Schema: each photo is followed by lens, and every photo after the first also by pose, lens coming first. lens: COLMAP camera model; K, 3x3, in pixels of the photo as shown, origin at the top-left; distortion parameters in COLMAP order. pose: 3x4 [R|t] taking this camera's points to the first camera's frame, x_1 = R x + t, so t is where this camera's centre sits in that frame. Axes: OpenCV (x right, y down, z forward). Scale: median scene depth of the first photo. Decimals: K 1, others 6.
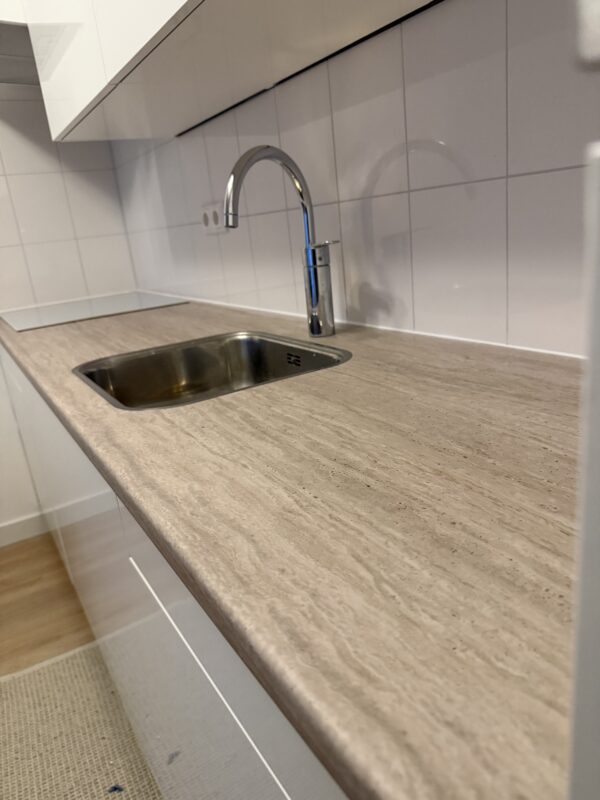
lens RADIAL K [[571.7, 0, 288.5], [0, 571.7, 396.6], [0, 0, 1]] dist [0.096404, -0.119925]
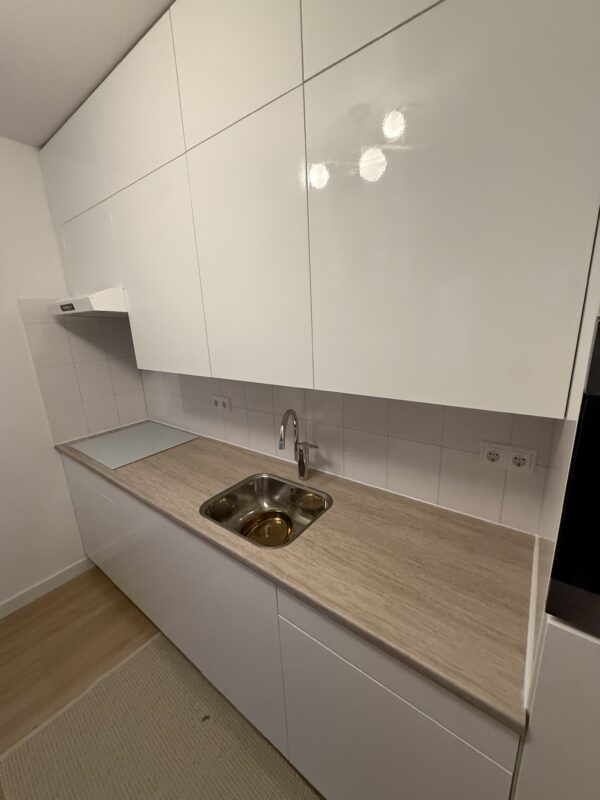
lens RADIAL K [[319.6, 0, 300.0], [0, 319.6, 400.0], [0, 0, 1]] dist [0.001100, 0.000722]
pose [[0.926624, -0.025118, 0.375149, -0.665039], [0.053448, 0.996433, -0.065302, -0.519420], [-0.372171, 0.080561, 0.924661, -0.333969]]
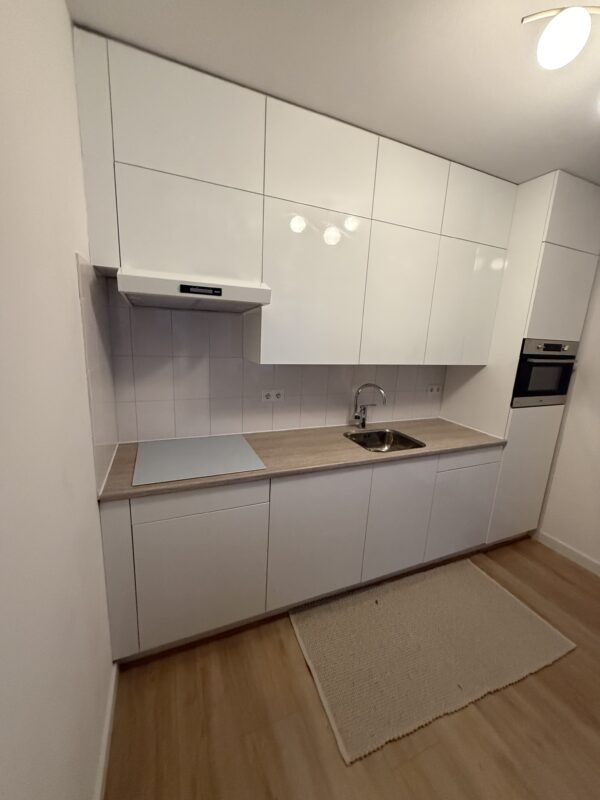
lens RADIAL K [[319.6, 0, 300.0], [0, 319.6, 400.0], [0, 0, 1]] dist [0.001100, 0.000722]
pose [[0.118242, -0.095934, 0.988340, -3.082155], [0.230825, 0.970713, 0.066608, -0.787475], [-0.965784, 0.220258, 0.136923, 1.631863]]
